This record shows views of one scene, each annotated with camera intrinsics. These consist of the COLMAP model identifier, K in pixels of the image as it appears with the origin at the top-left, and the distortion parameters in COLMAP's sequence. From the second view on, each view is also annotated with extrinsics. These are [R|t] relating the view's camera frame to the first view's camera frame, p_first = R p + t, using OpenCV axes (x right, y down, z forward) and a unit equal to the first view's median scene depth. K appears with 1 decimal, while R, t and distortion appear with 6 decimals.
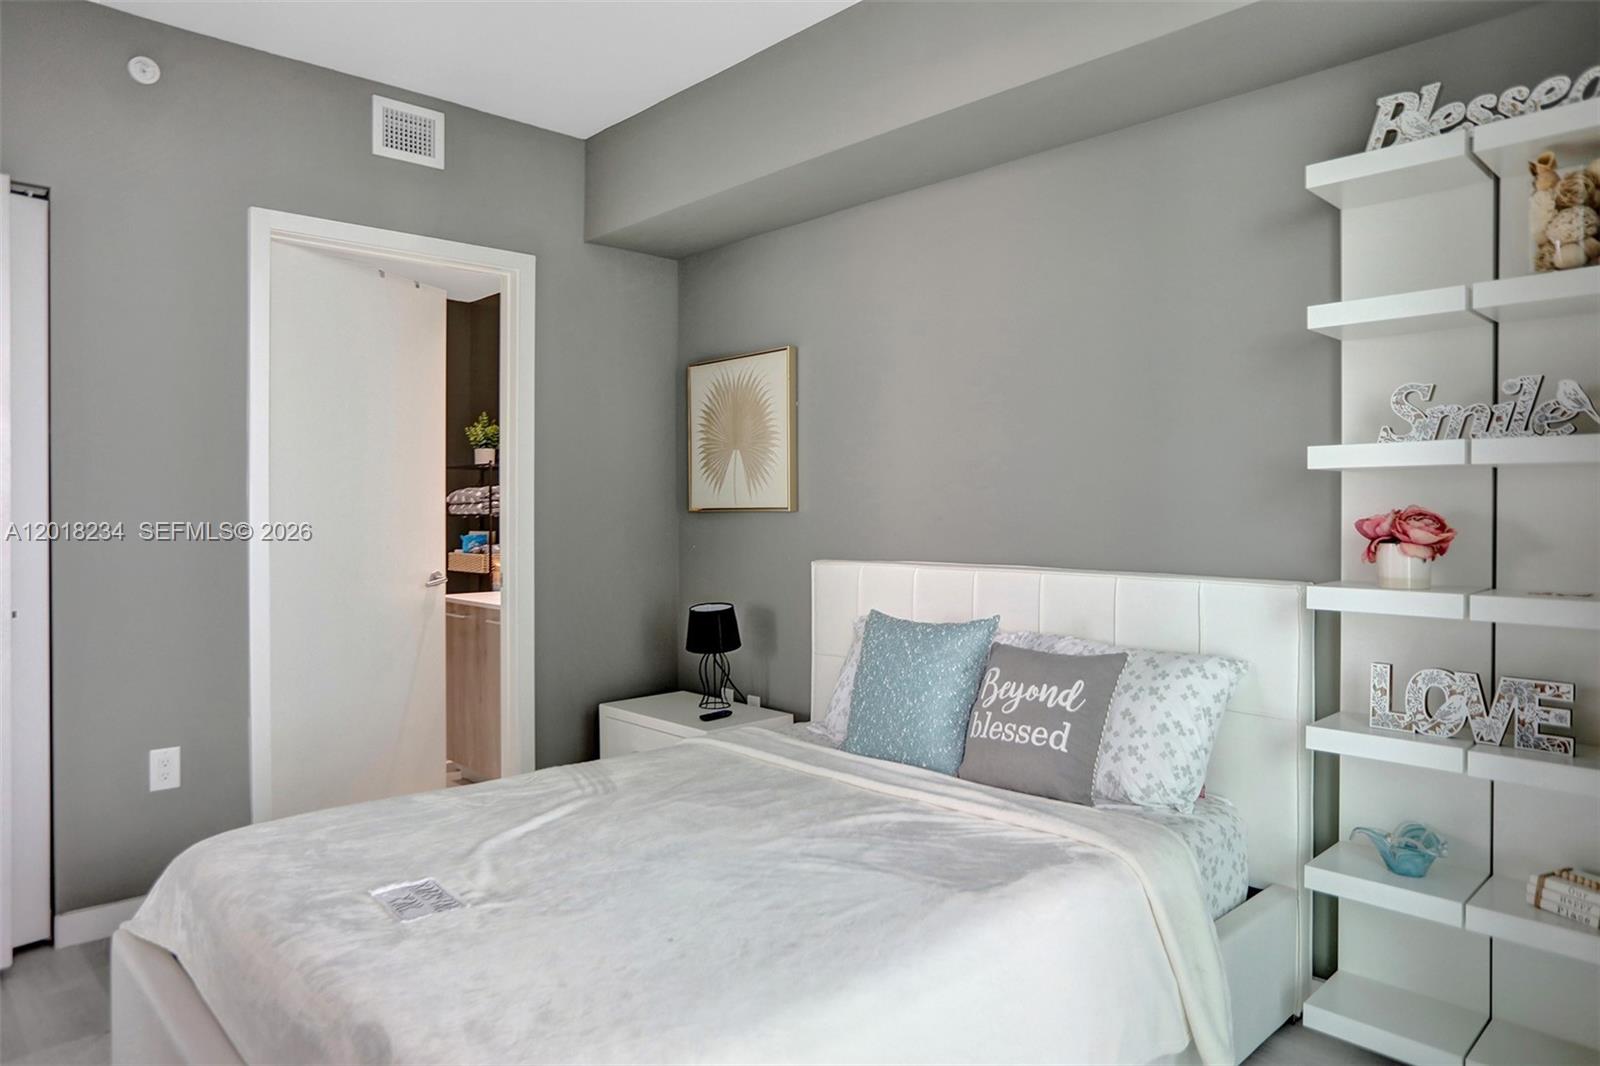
lens RADIAL K [[1014.4, 0, 800.0], [0, 1014.4, 533.0], [0, 0, 1]] dist [-0.005372, -0.000887]
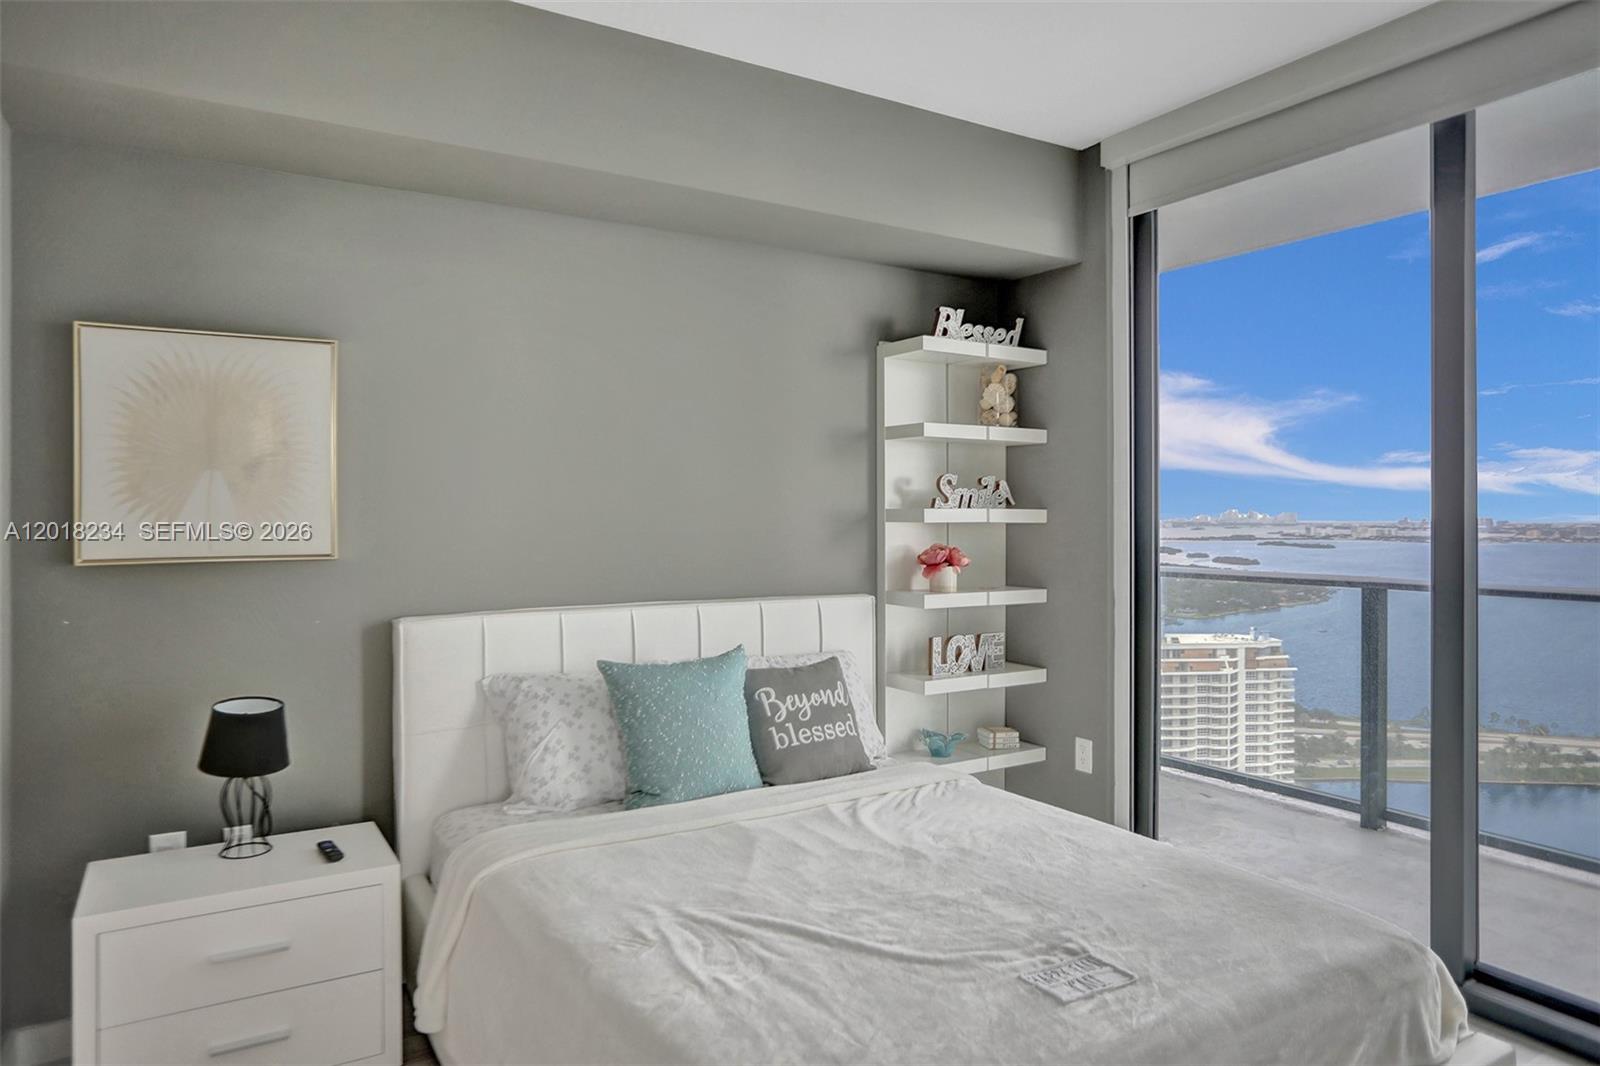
lens RADIAL K [[1014.4, 0, 800.0], [0, 1014.4, 533.0], [0, 0, 1]] dist [-0.005372, -0.000887]
pose [[0.221171, -0.025101, 0.974912, -0.996965], [0.016071, 0.999627, 0.022092, -0.076981], [-0.975103, 0.010781, 0.221492, 0.735303]]
